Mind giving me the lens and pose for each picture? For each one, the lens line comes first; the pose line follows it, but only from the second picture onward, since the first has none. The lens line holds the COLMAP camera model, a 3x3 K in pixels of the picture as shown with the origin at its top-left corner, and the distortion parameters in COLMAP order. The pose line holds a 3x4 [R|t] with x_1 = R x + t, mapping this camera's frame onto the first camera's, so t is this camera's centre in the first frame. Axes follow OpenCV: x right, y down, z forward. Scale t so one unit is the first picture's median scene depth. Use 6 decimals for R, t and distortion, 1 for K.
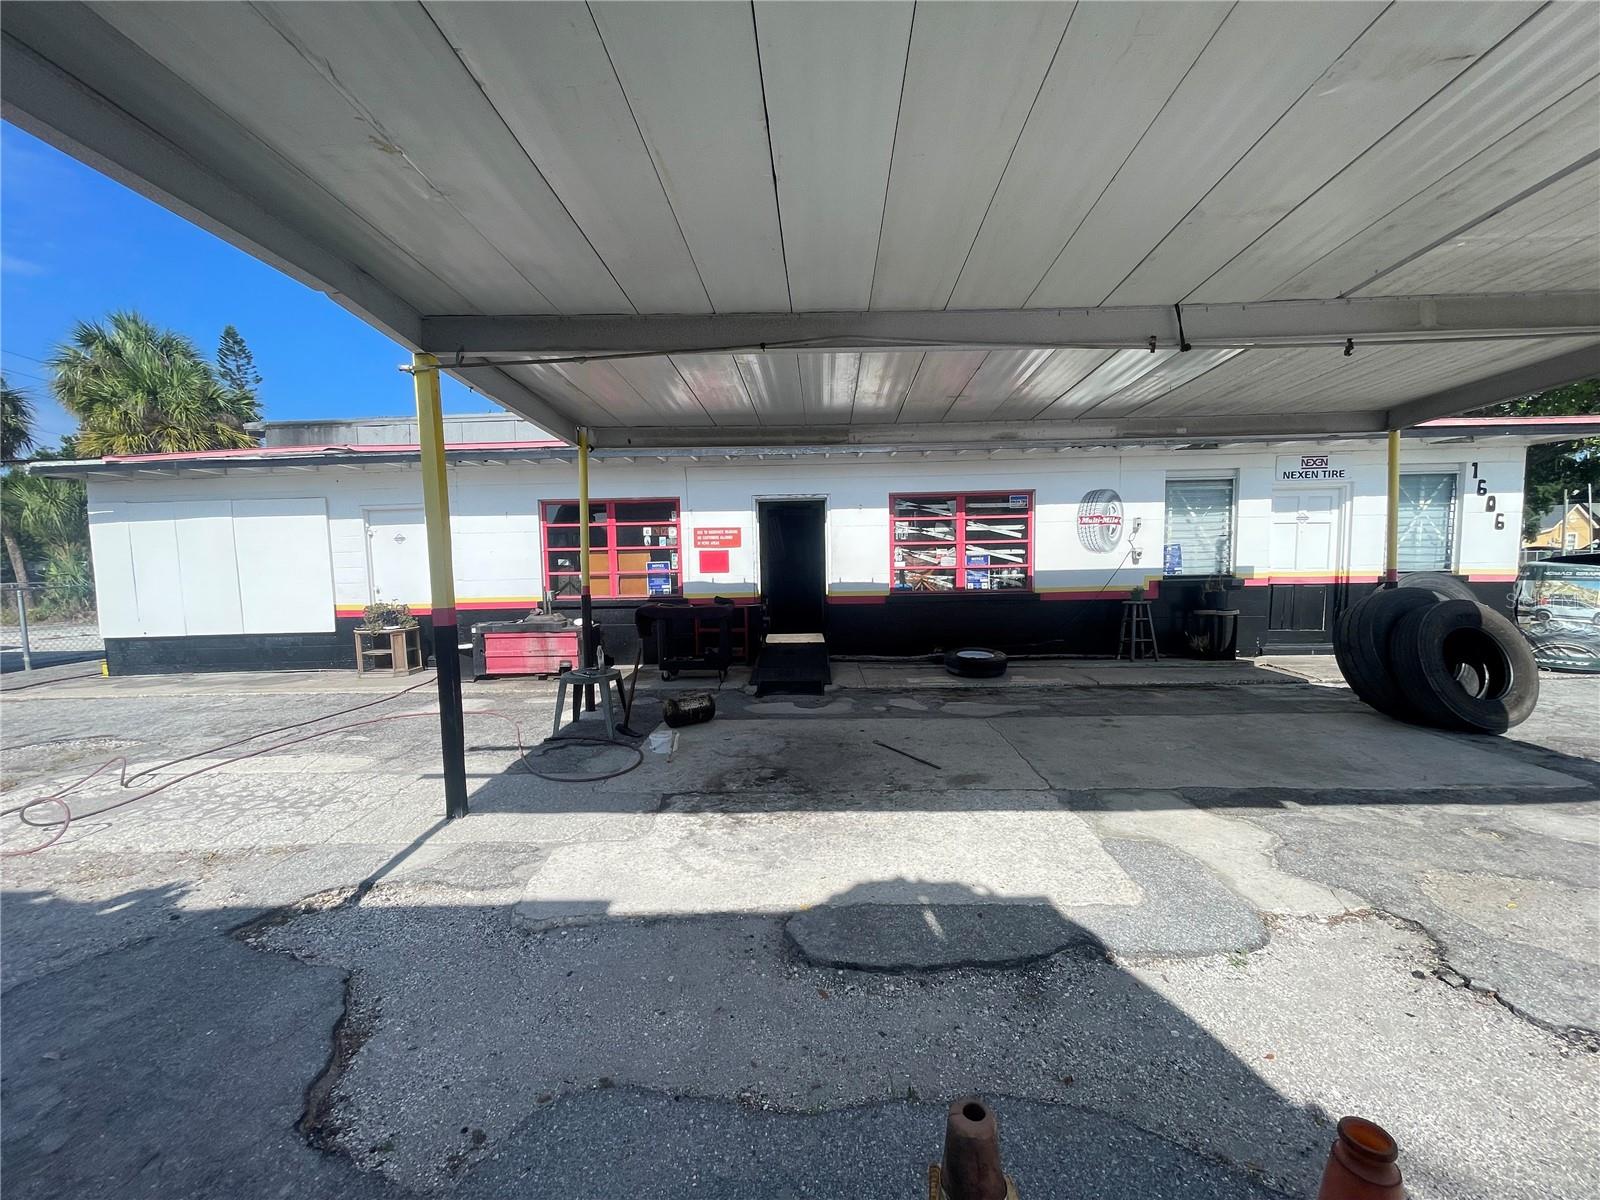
lens RADIAL K [[644.2, 0, 795.4], [0, 644.2, 610.9], [0, 0, 1]] dist [-0.003277, 0.000355]
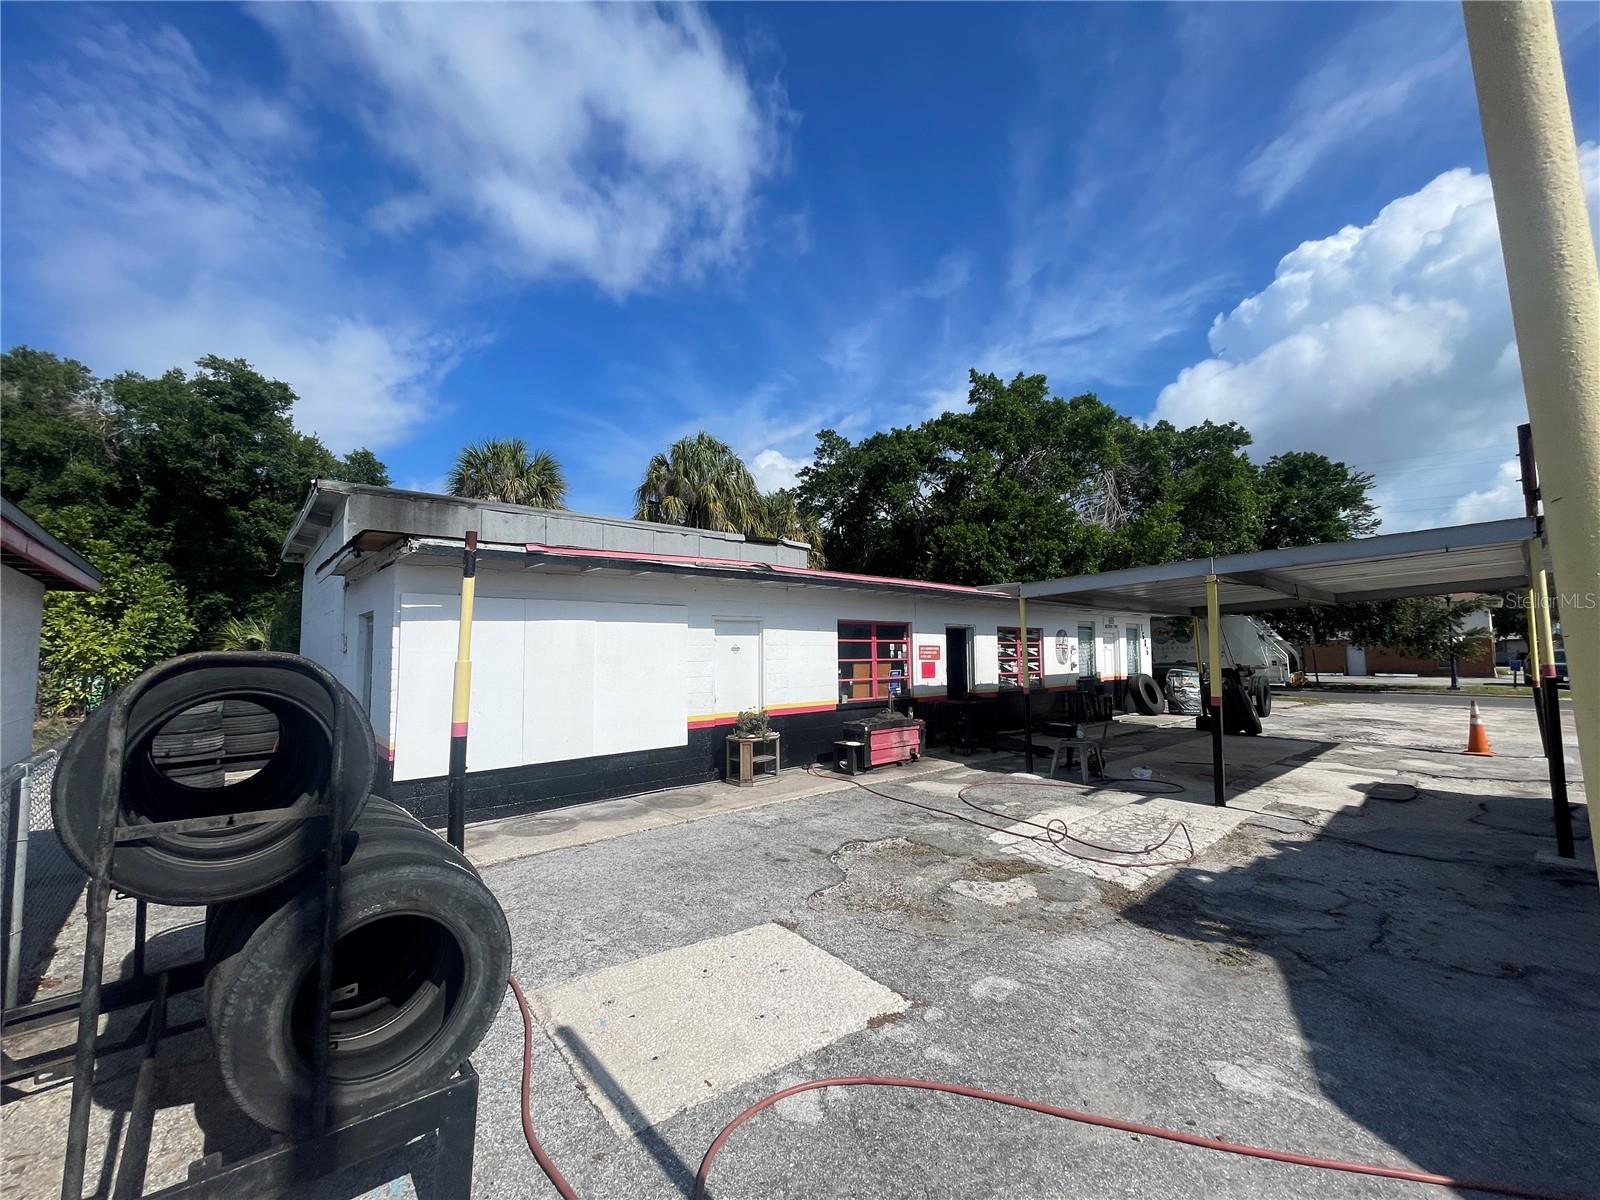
lens RADIAL K [[644.2, 0, 797.6], [0, 644.2, 602.1], [0, 0, 1]] dist [-0.003277, 0.000355]
pose [[0.738012, 0.067810, 0.671372, -1.272107], [0.048675, 0.986996, -0.153196, -0.022554], [-0.673030, 0.145739, 0.725114, 0.169587]]
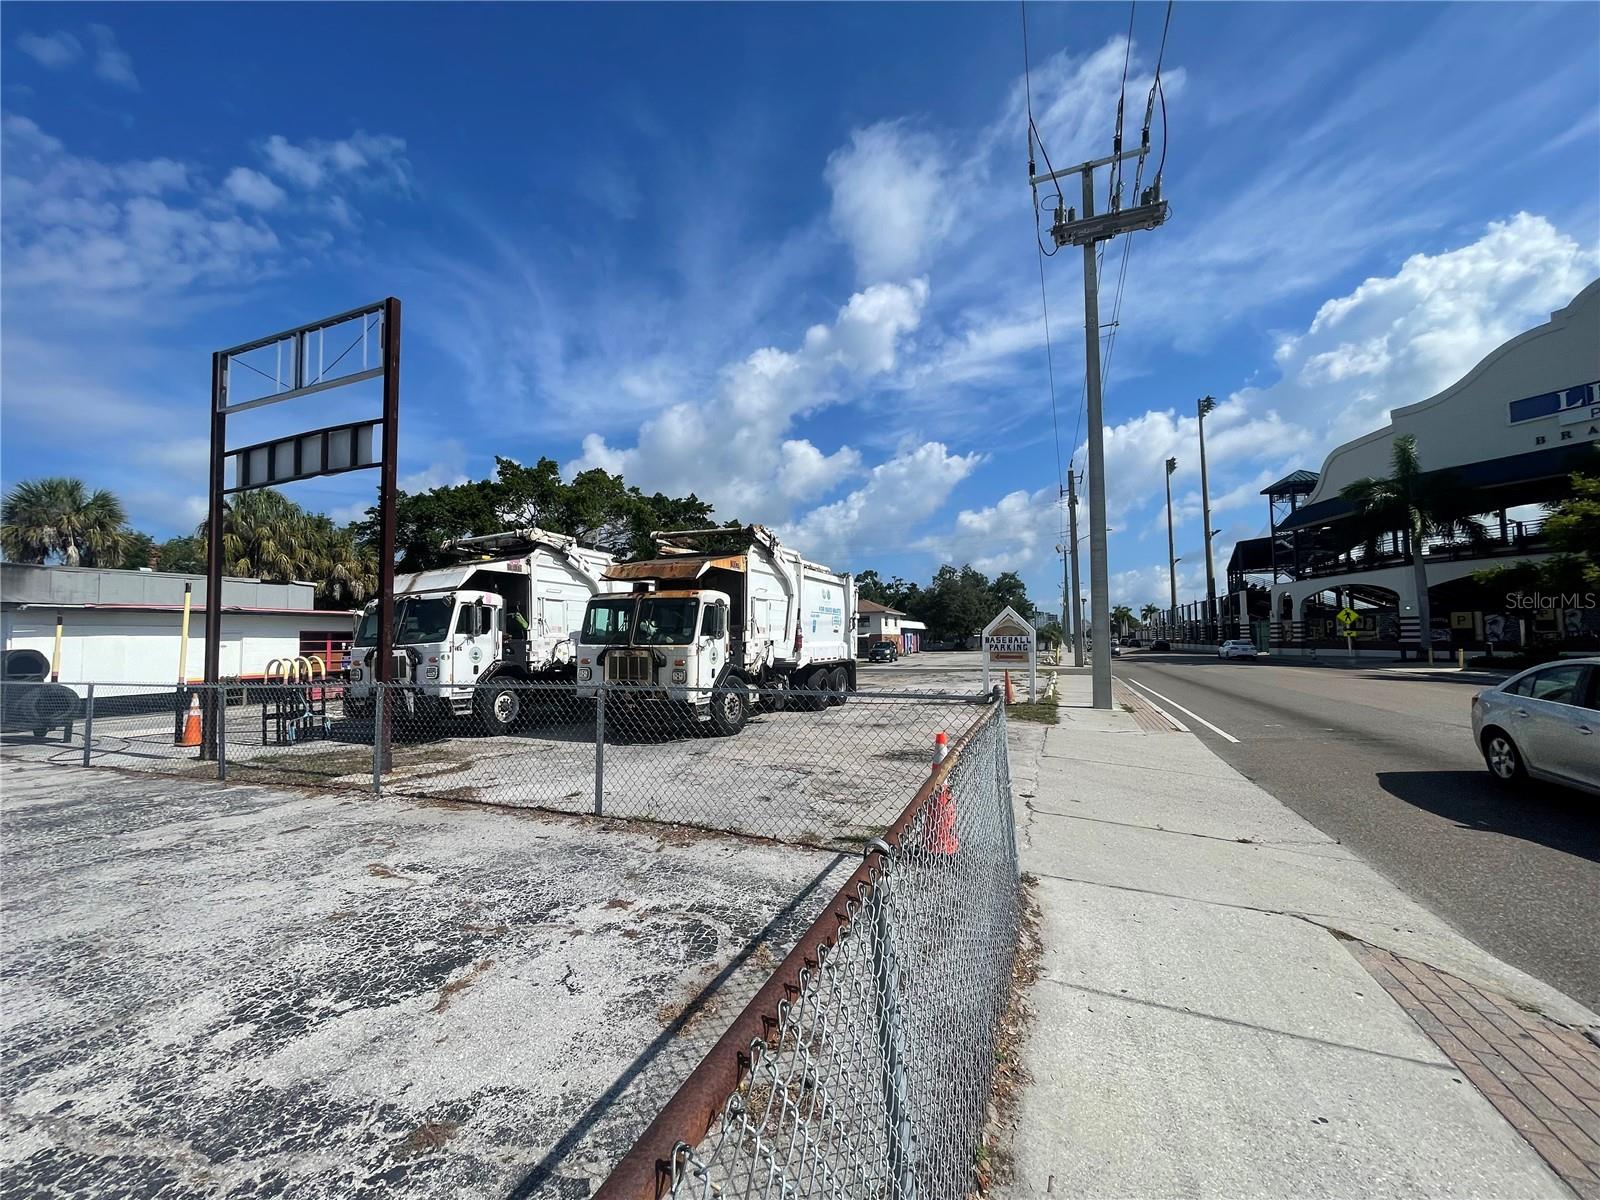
lens RADIAL K [[644.2, 0, 802.7], [0, 644.2, 603.2], [0, 0, 1]] dist [-0.003277, 0.000355]
pose [[0.372970, 0.067548, 0.925382, -1.938979], [0.082562, 0.990974, -0.105612, 0.134670], [-0.924163, 0.115791, 0.364026, -1.637177]]
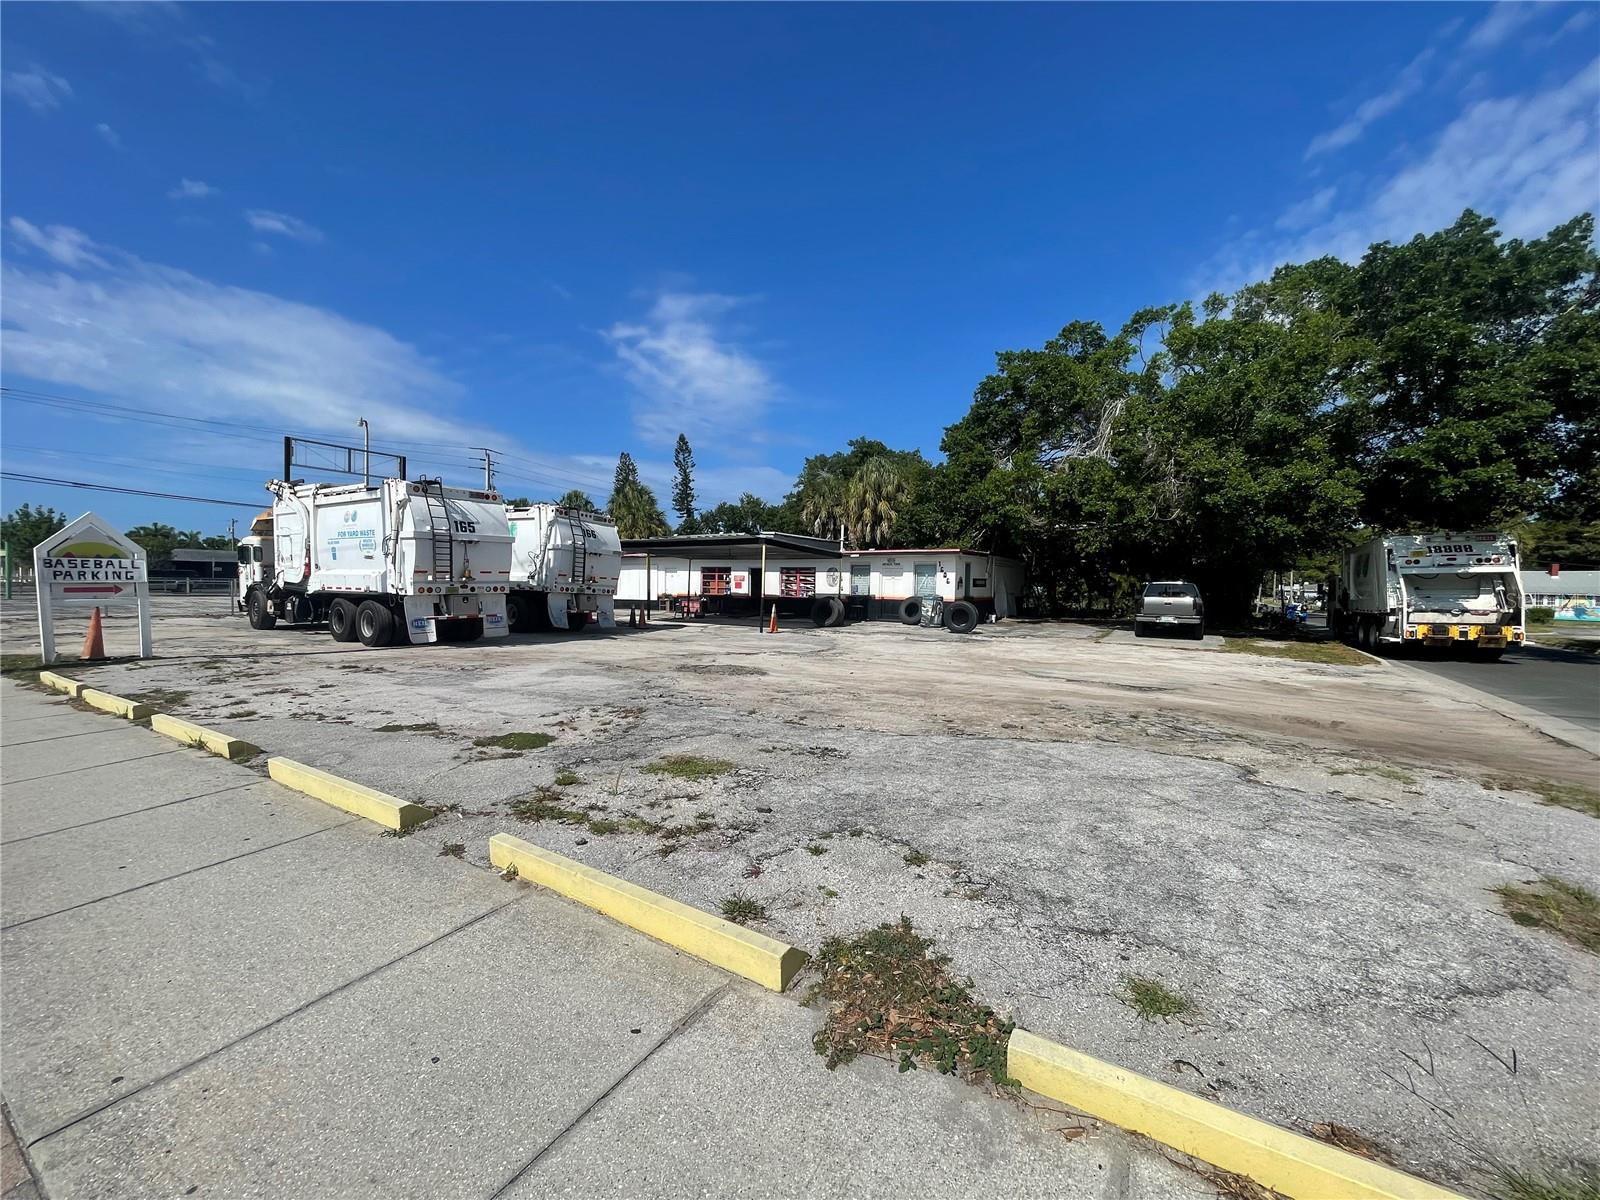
lens RADIAL K [[644.2, 0, 799.1], [0, 644.2, 606.9], [0, 0, 1]] dist [-0.003277, 0.000355]
pose [[0.855063, 0.052919, -0.515816, 1.986760], [-0.075887, 0.996839, -0.023528, 0.098088], [0.512941, 0.059262, 0.856376, -1.842245]]
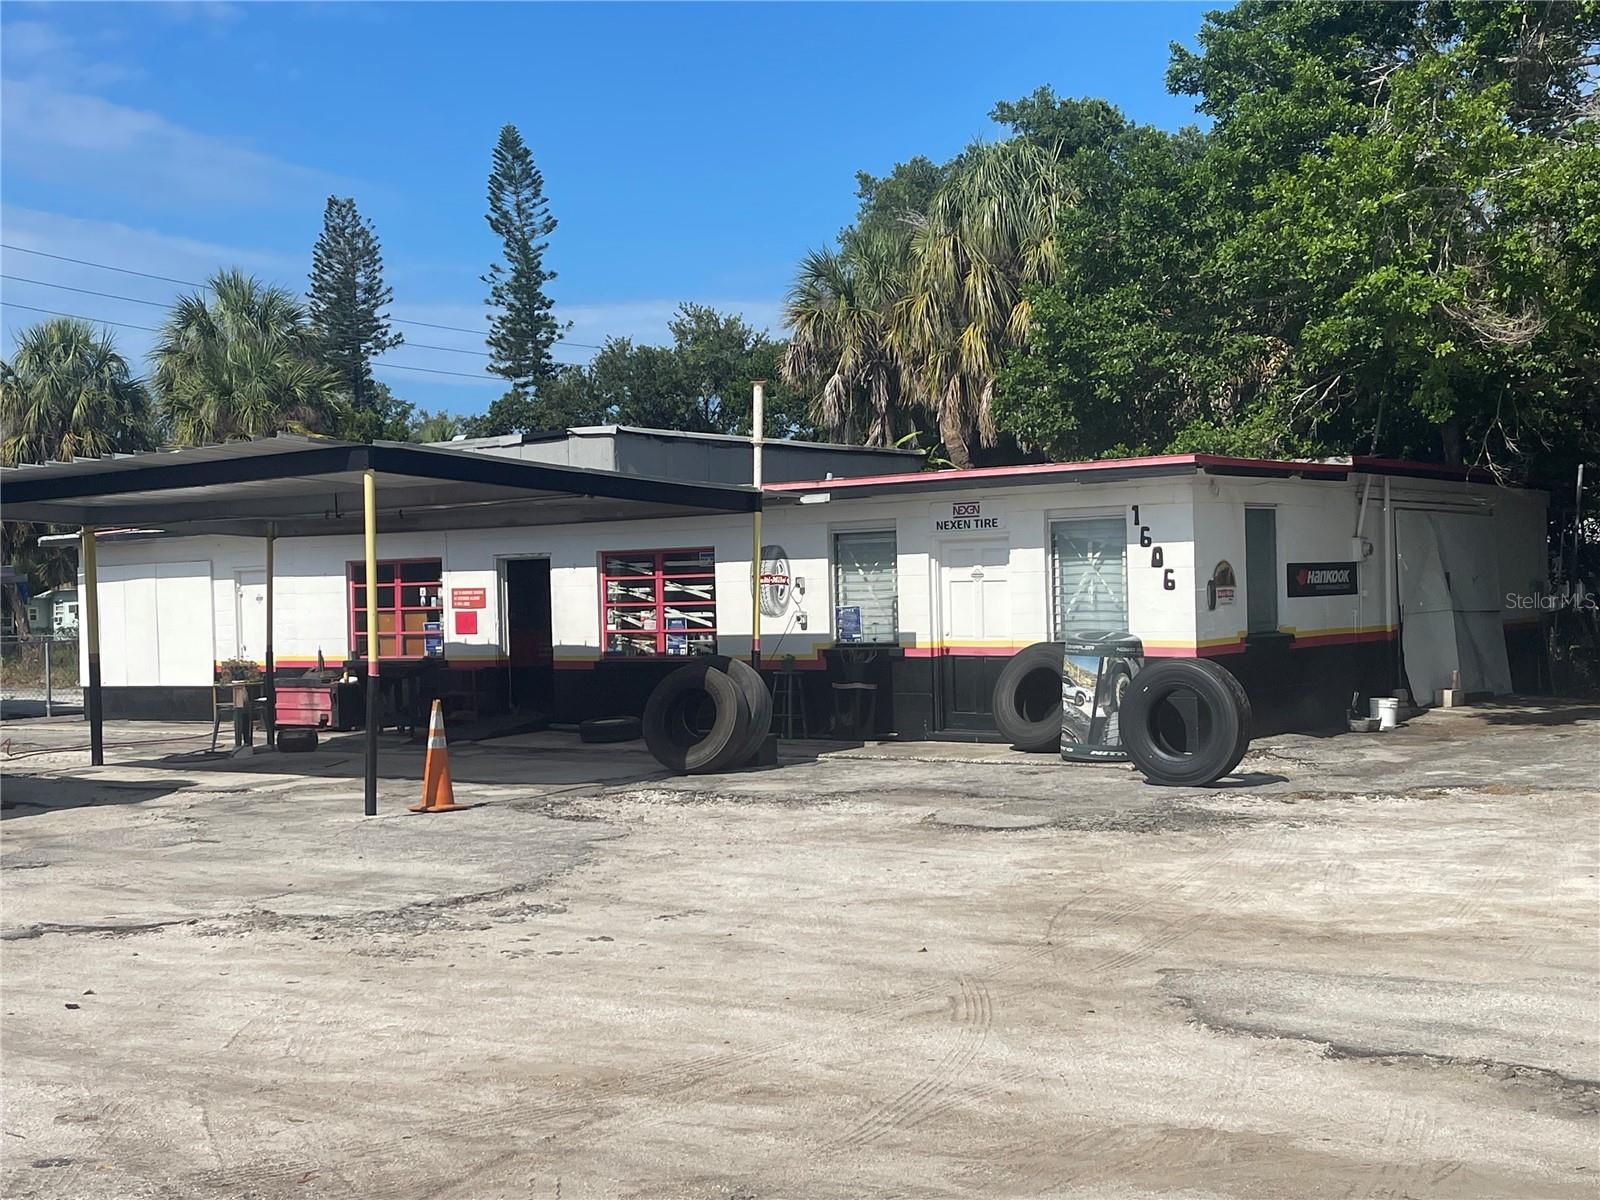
lens RADIAL K [[2048.5, 0, 810.2], [0, 2048.5, 599.8], [0, 0, 1]] dist [0.087771, 0.000000]
pose [[0.810405, 0.001235, -0.585869, 2.128725], [-0.039247, 0.997866, -0.052186, 0.030760], [0.584555, 0.065285, 0.808724, -1.219973]]
